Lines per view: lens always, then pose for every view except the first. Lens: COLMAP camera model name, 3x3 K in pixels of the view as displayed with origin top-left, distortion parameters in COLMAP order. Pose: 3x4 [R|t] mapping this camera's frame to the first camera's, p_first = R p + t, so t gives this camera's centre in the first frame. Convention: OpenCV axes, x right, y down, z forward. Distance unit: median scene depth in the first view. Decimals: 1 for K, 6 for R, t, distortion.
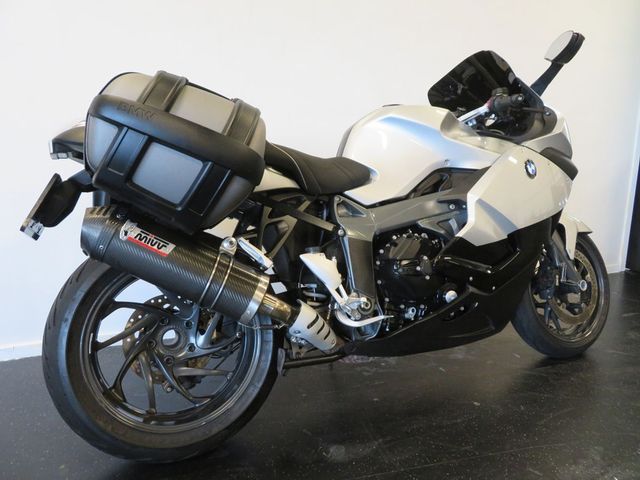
lens RADIAL K [[470.3, 0, 320.0], [0, 470.3, 240.0], [0, 0, 1]] dist [0.010711, 0.003919]
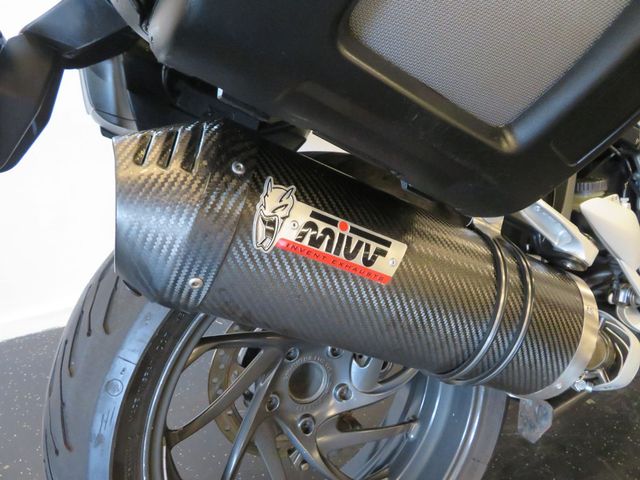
lens RADIAL K [[470.3, 0, 320.0], [0, 470.3, 240.0], [0, 0, 1]] dist [0.010711, 0.003919]
pose [[0.998405, -0.043643, 0.035815, -0.385820], [0.031912, 0.959564, 0.279676, -0.085626], [-0.046572, -0.278087, 0.959426, 0.706508]]
